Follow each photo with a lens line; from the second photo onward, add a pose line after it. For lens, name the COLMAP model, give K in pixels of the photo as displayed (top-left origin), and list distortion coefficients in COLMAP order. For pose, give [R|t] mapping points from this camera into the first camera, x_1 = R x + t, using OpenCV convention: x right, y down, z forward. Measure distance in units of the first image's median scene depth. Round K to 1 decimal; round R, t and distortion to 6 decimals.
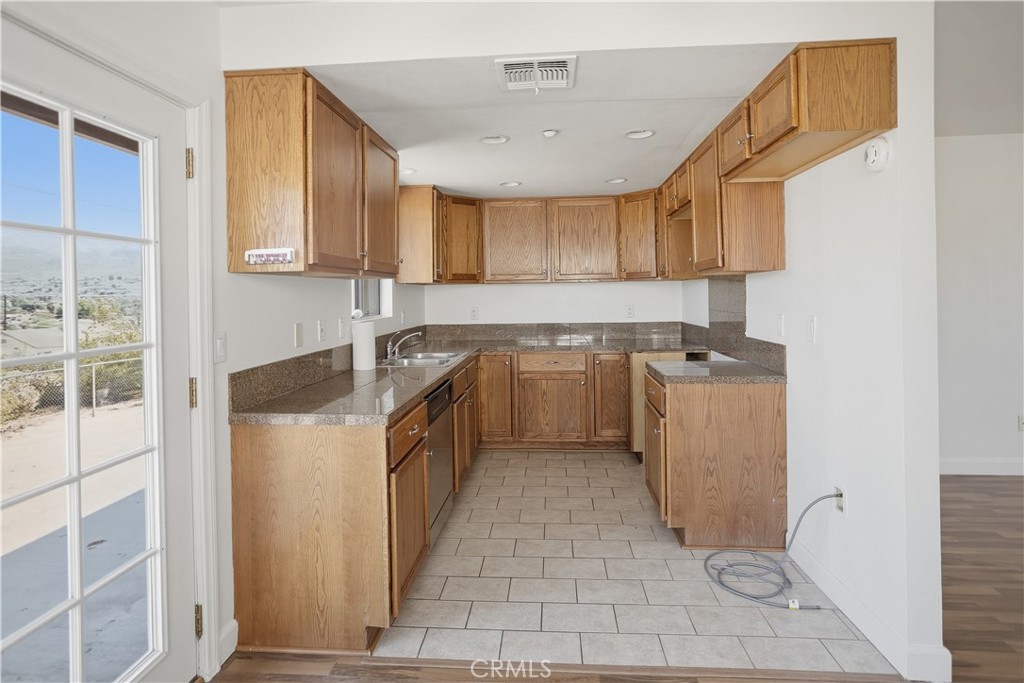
lens RADIAL K [[535.8, 0, 512.5], [0, 535.8, 294.4], [0, 0, 1]] dist [-0.000551, 0.000134]
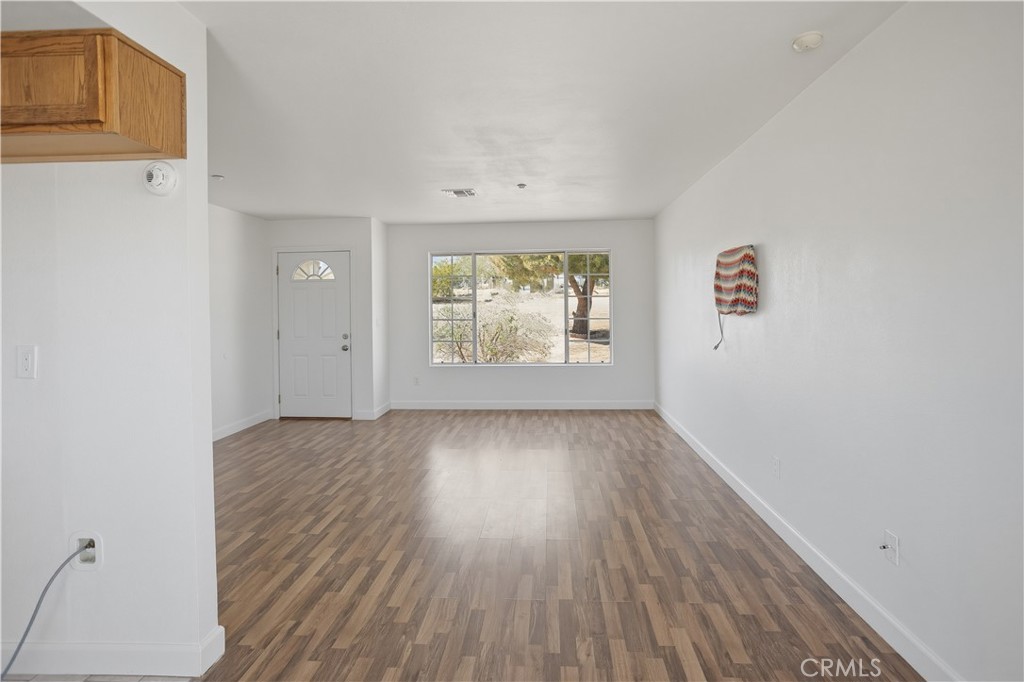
lens RADIAL K [[524.5, 0, 513.6], [0, 524.5, 310.8], [0, 0, 1]] dist [0.000608, 0.000277]
pose [[-0.004595, 0.006934, 0.999965, -0.260562], [0.009460, 0.999932, -0.006891, 0.000135], [-0.999945, 0.009428, -0.004661, 0.298026]]
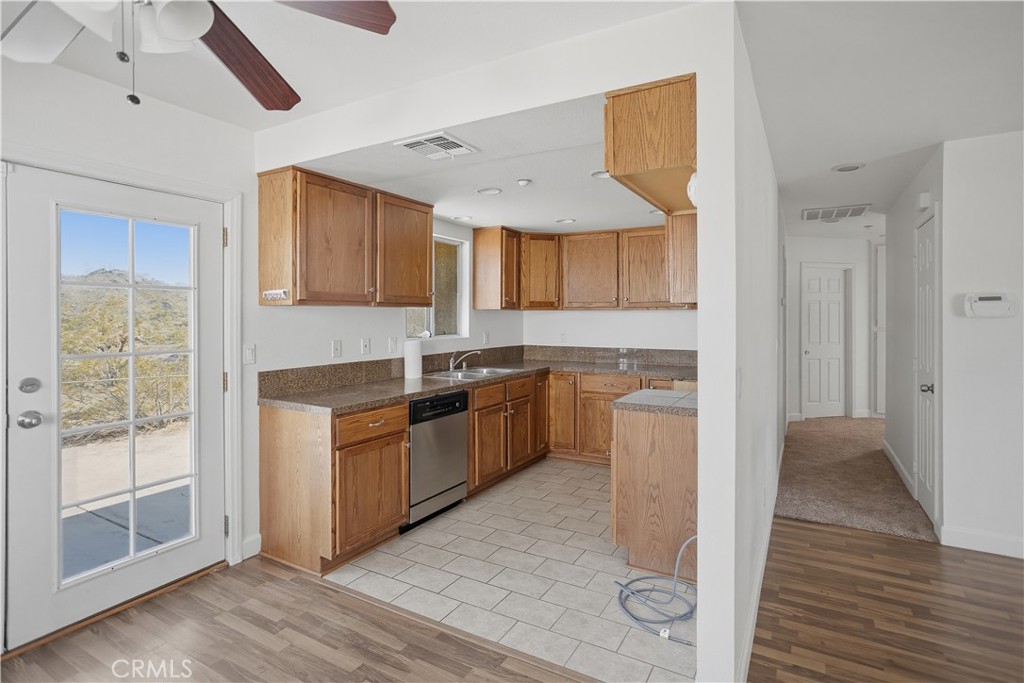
lens RADIAL K [[508.6, 0, 513.5], [0, 508.6, 317.4], [0, 0, 1]] dist [-0.001718, -0.000030]
pose [[0.902520, 0.014142, -0.430415, 0.673958], [-0.012276, 0.999899, 0.007114, -0.023956], [0.430472, -0.001137, 0.902603, 0.007674]]
